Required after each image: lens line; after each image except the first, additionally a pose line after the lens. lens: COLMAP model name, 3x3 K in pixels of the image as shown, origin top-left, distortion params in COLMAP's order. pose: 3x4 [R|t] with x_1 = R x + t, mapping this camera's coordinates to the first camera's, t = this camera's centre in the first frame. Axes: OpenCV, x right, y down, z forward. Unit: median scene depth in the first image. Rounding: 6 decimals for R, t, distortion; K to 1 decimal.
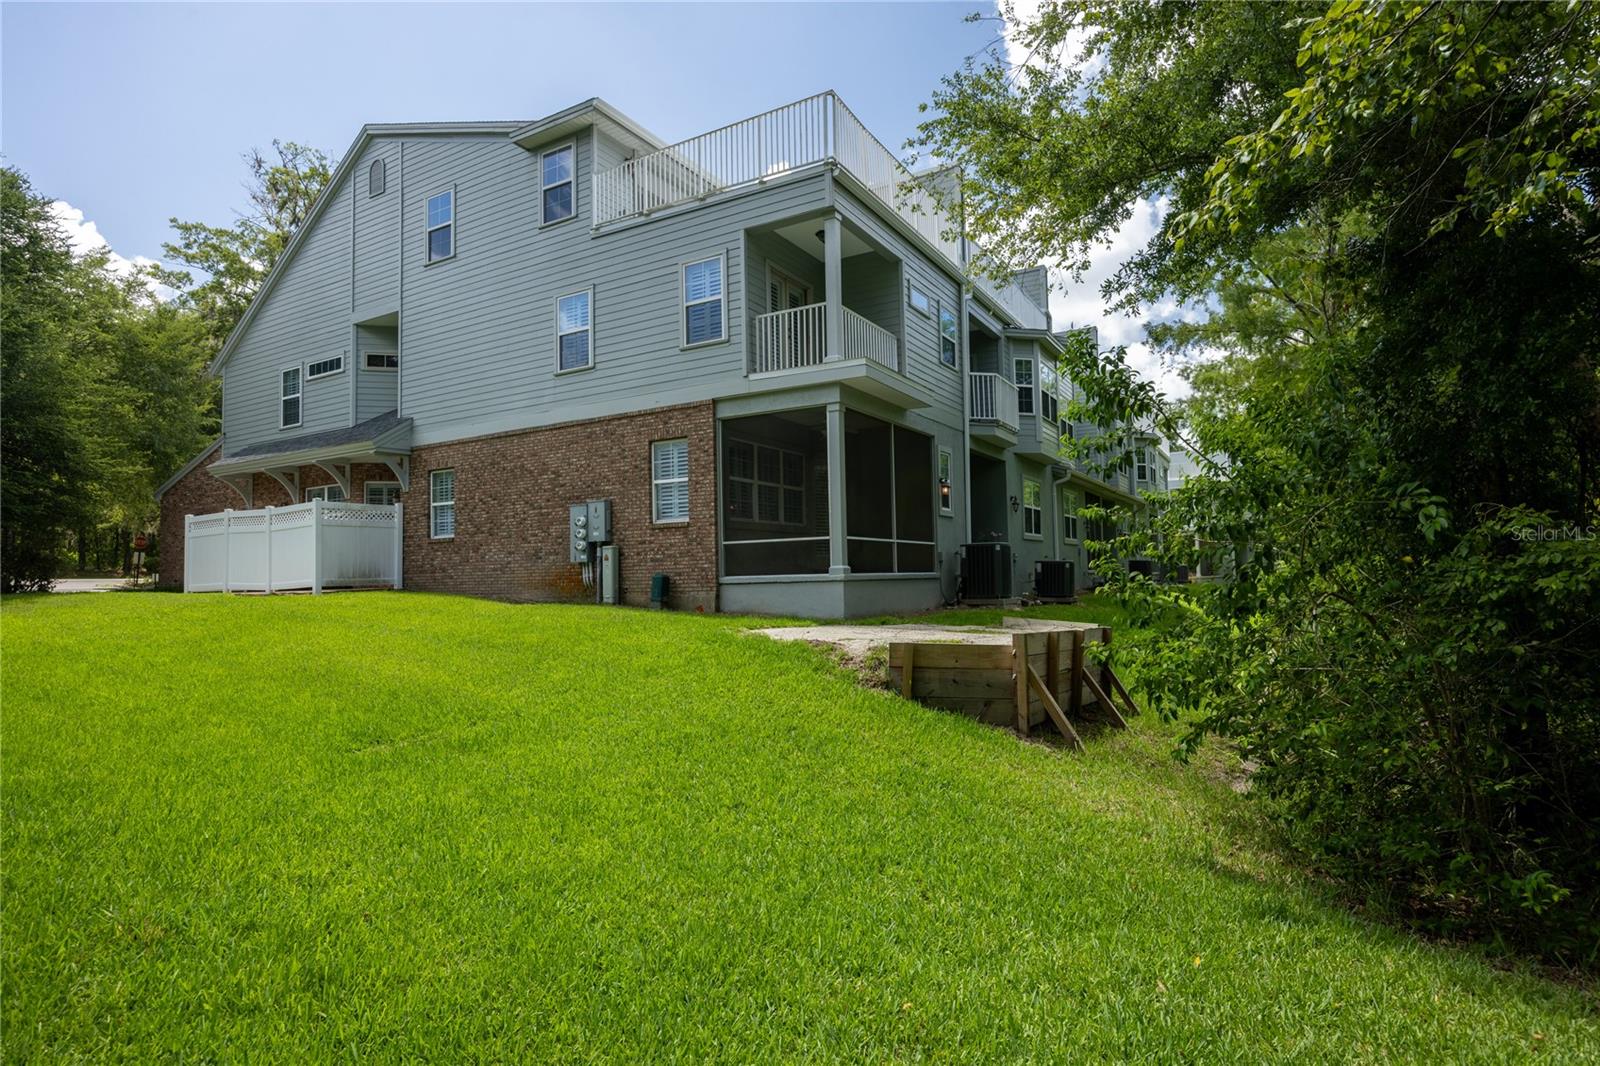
lens RADIAL K [[842.5, 0, 800.9], [0, 842.5, 528.9], [0, 0, 1]] dist [-0.000694, -0.000007]
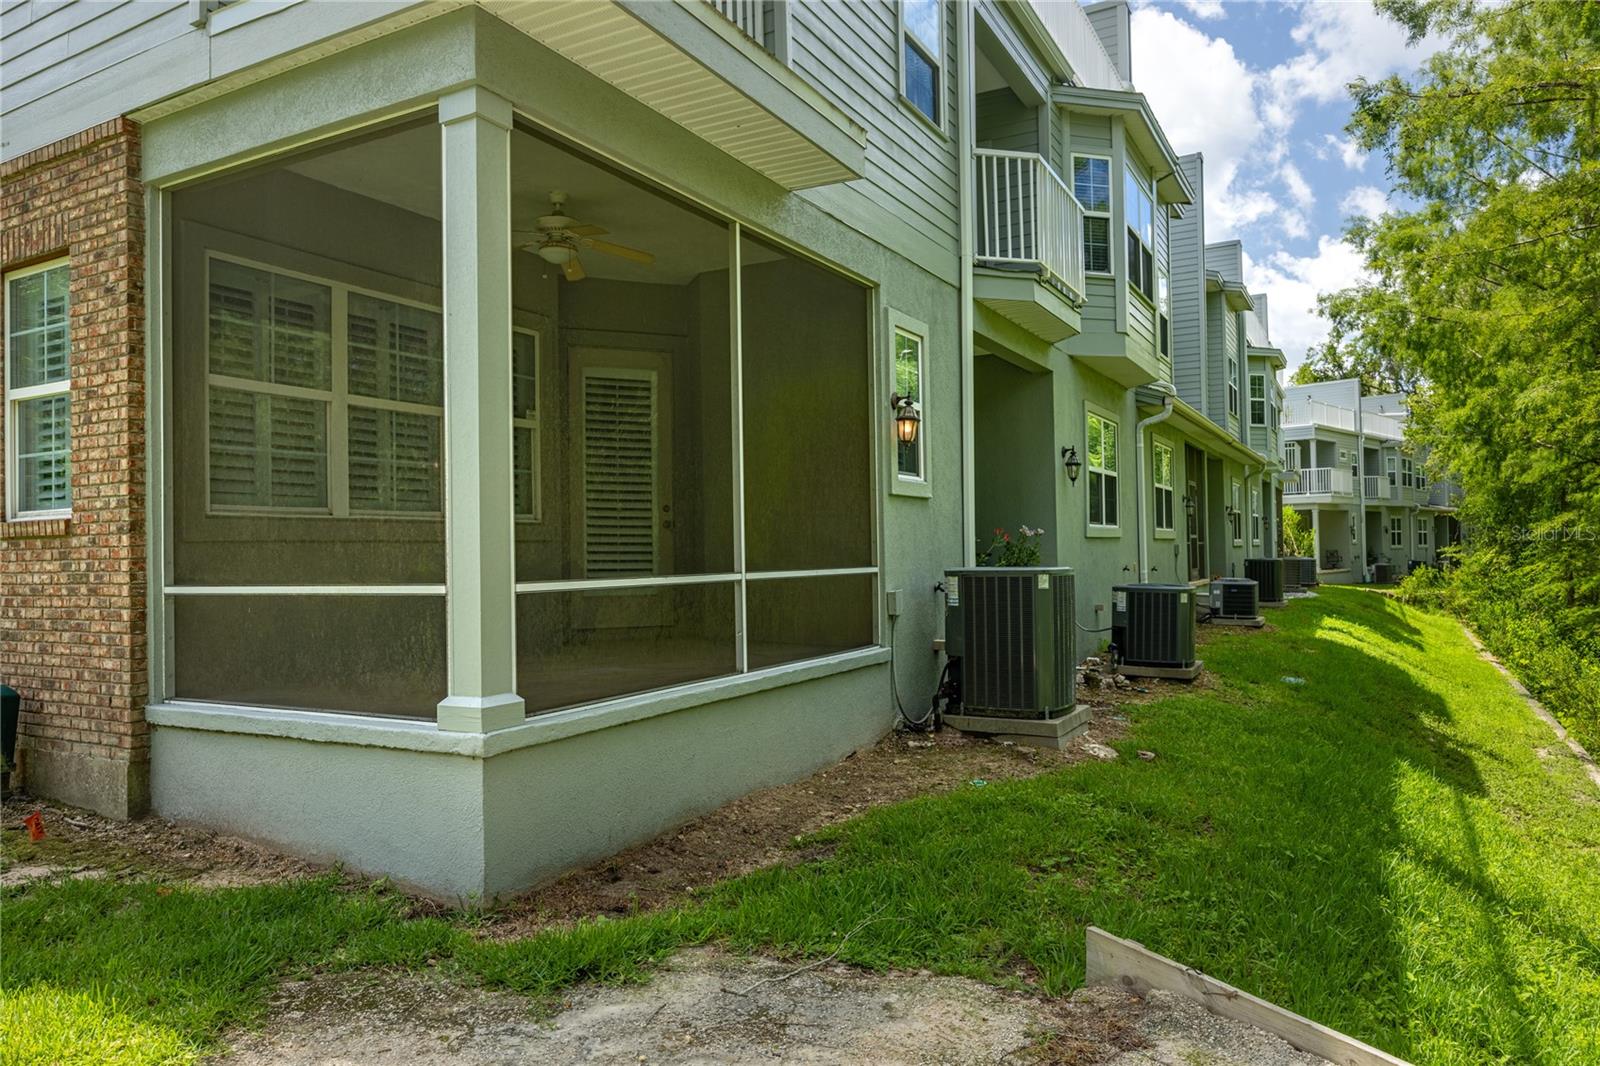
lens RADIAL K [[1071.8, 0, 797.5], [0, 1071.8, 537.0], [0, 0, 1]] dist [-0.001800, -0.000097]
pose [[0.999657, 0.001510, 0.026161, 0.102612], [-0.002575, 0.999167, 0.040728, -0.015335], [-0.026078, -0.040781, 0.998828, 0.482612]]
